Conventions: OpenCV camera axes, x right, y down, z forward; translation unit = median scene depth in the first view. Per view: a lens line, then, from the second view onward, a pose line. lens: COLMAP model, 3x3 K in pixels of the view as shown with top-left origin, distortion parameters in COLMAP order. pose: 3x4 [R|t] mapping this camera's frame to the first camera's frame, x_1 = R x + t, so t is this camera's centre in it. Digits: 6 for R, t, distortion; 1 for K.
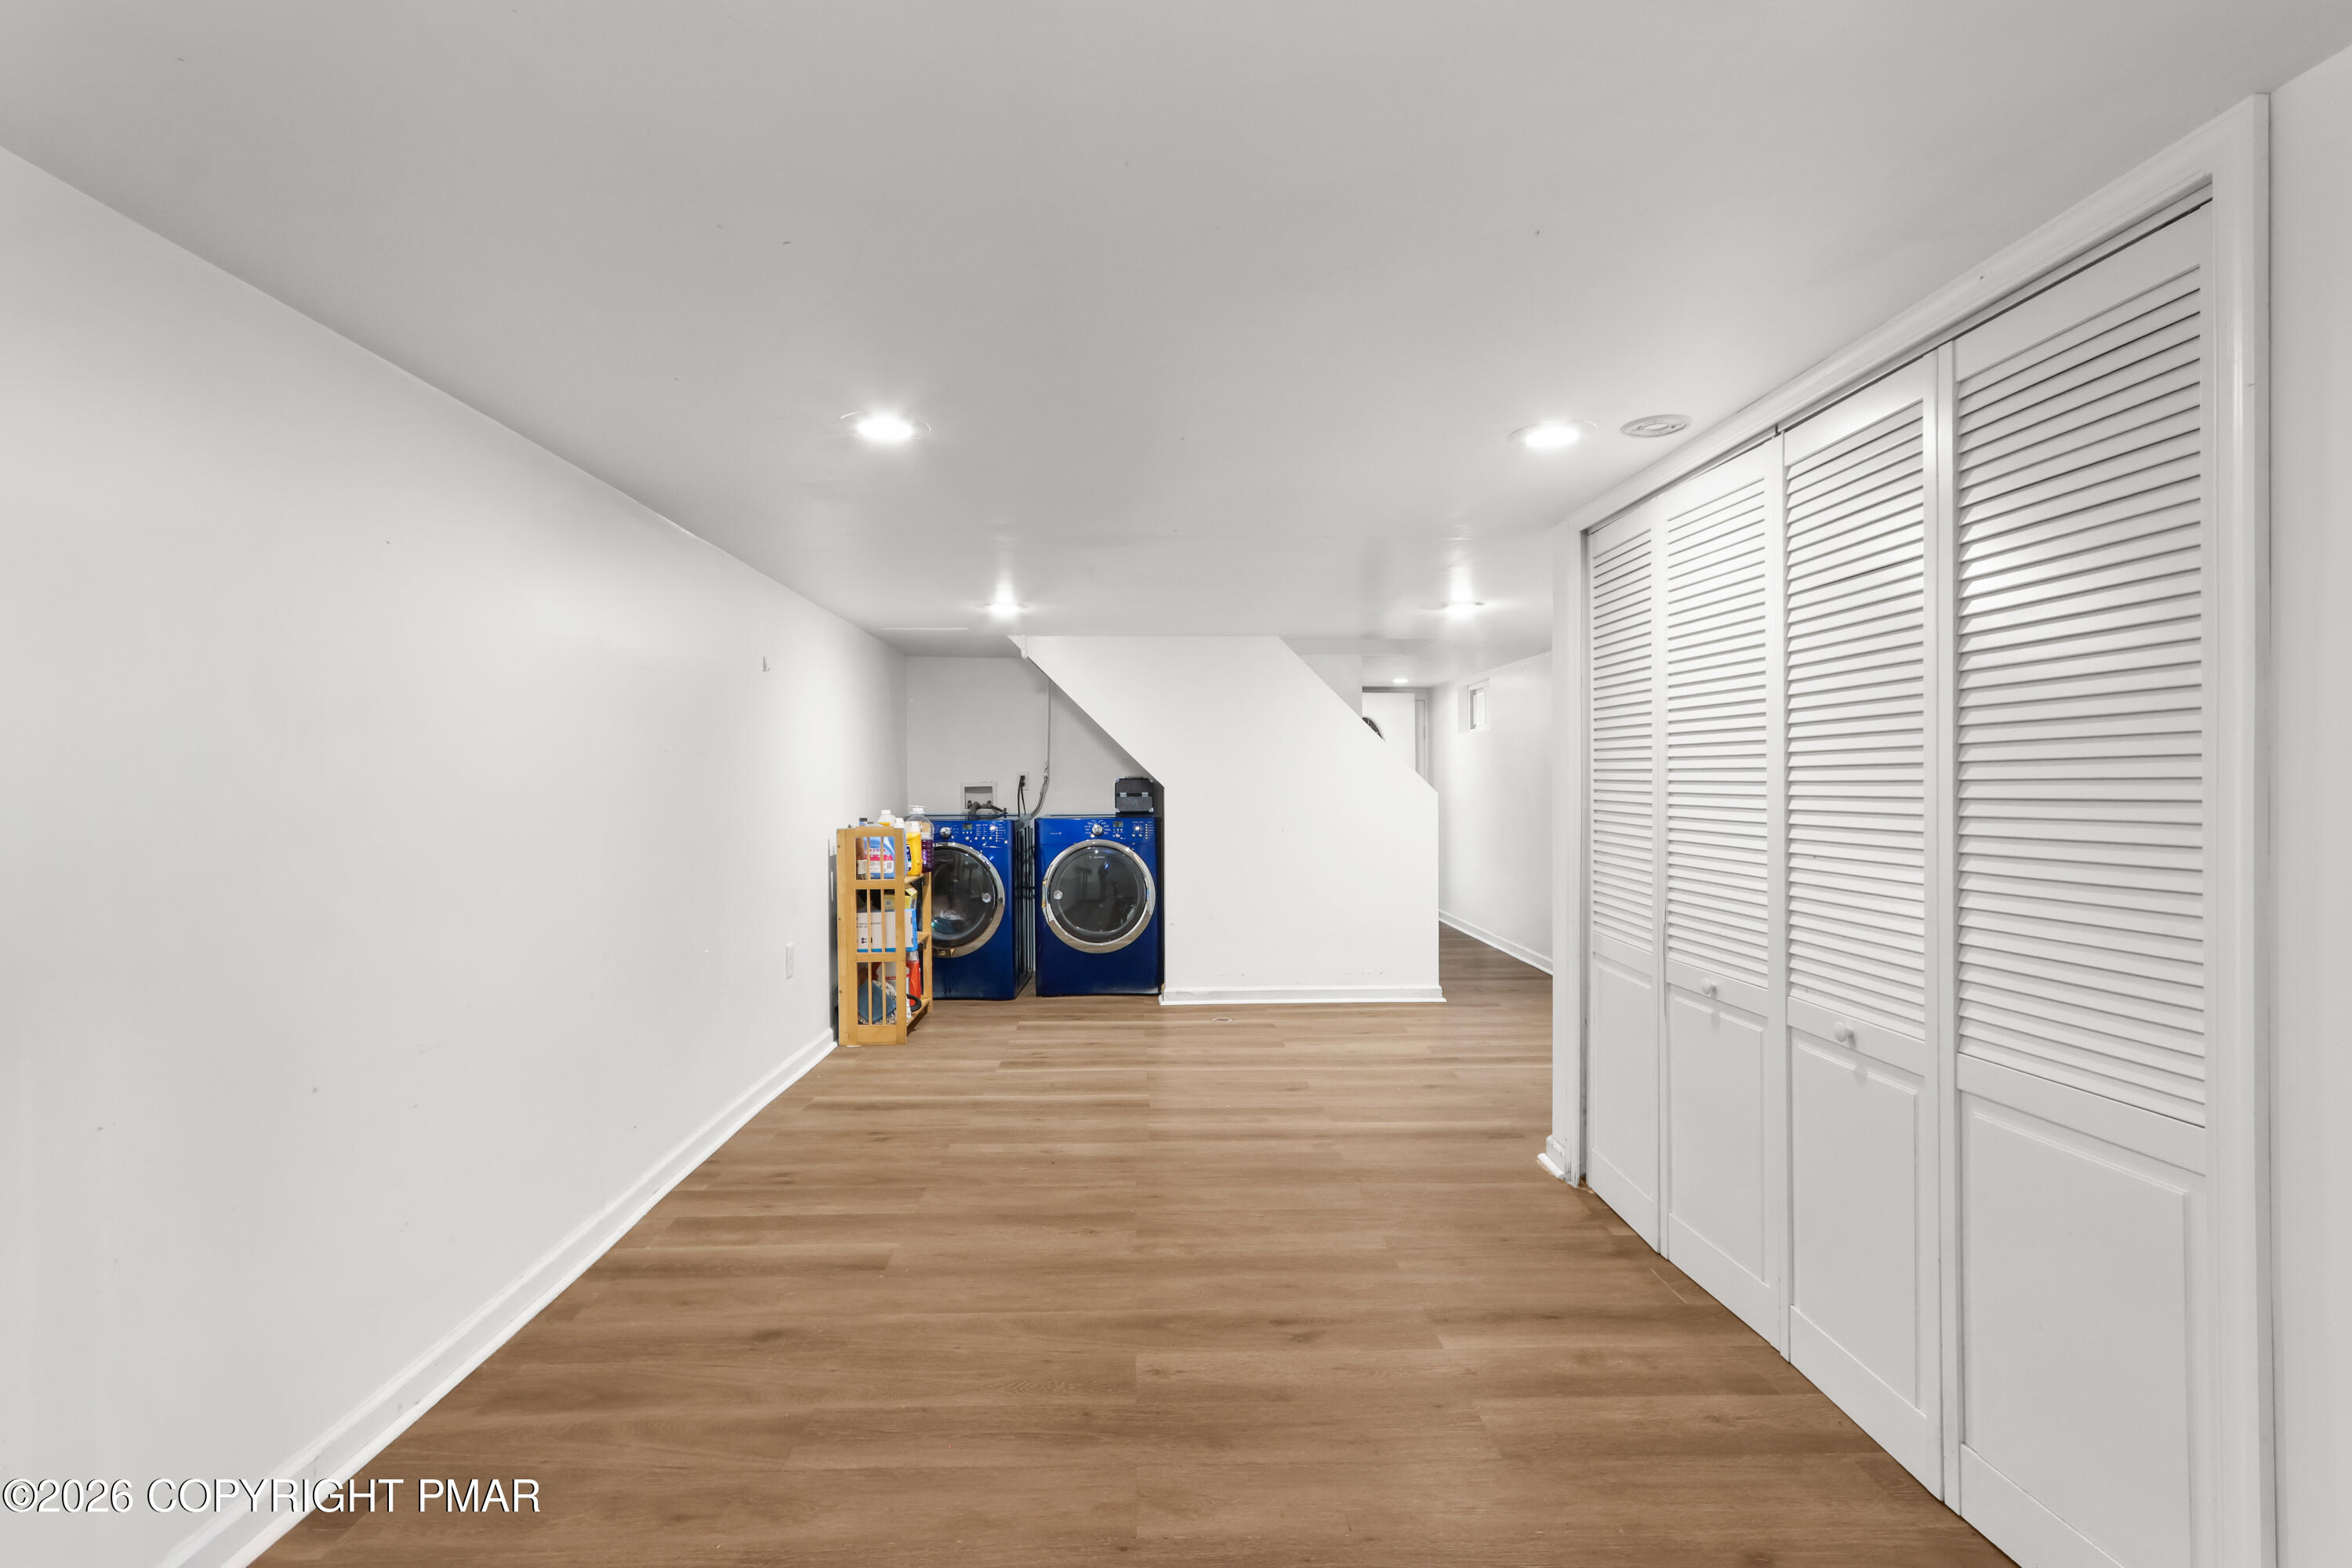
lens RADIAL K [[1102.0, 0, 1173.9], [0, 1102.0, 781.6], [0, 0, 1]] dist [0.000766, 0.000126]
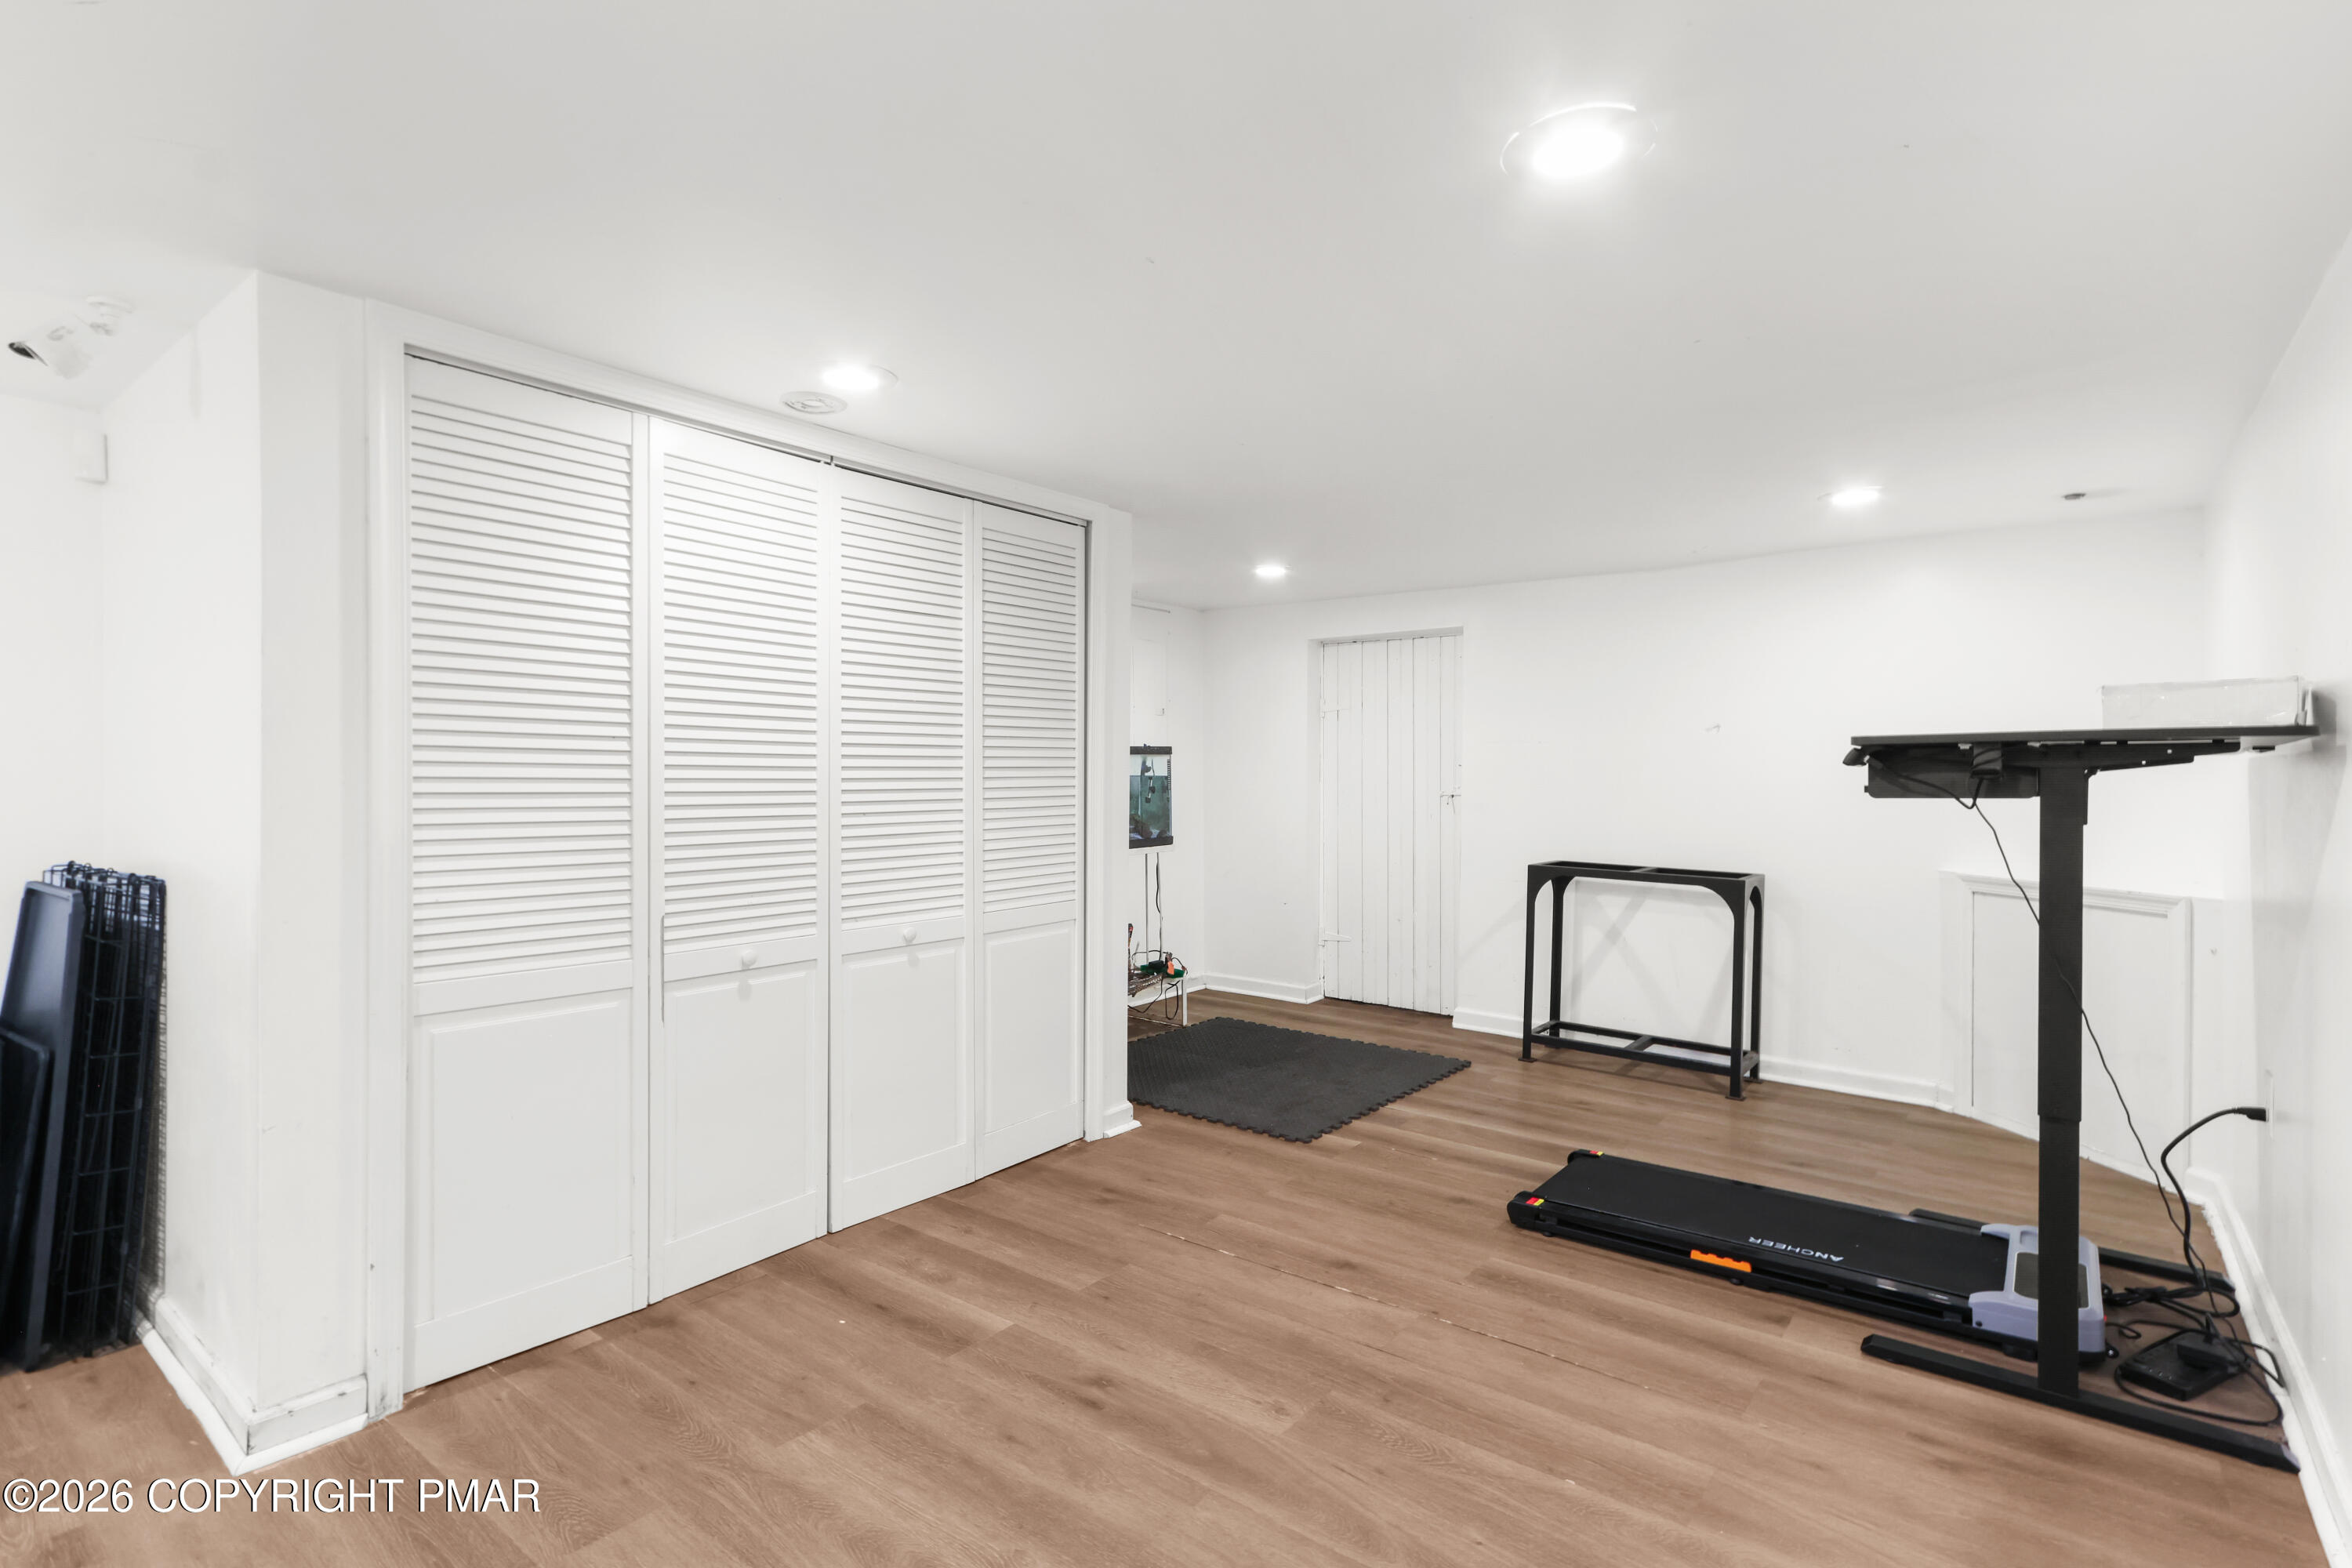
lens RADIAL K [[1102.0, 0, 1175.0], [0, 1102.0, 782.8], [0, 0, 1]] dist [0.000766, 0.000126]
pose [[-0.764138, 0.000708, 0.645052, -0.547263], [0.003257, 0.999991, 0.002761, 0.030034], [-0.645045, 0.004211, -0.764133, 1.809329]]
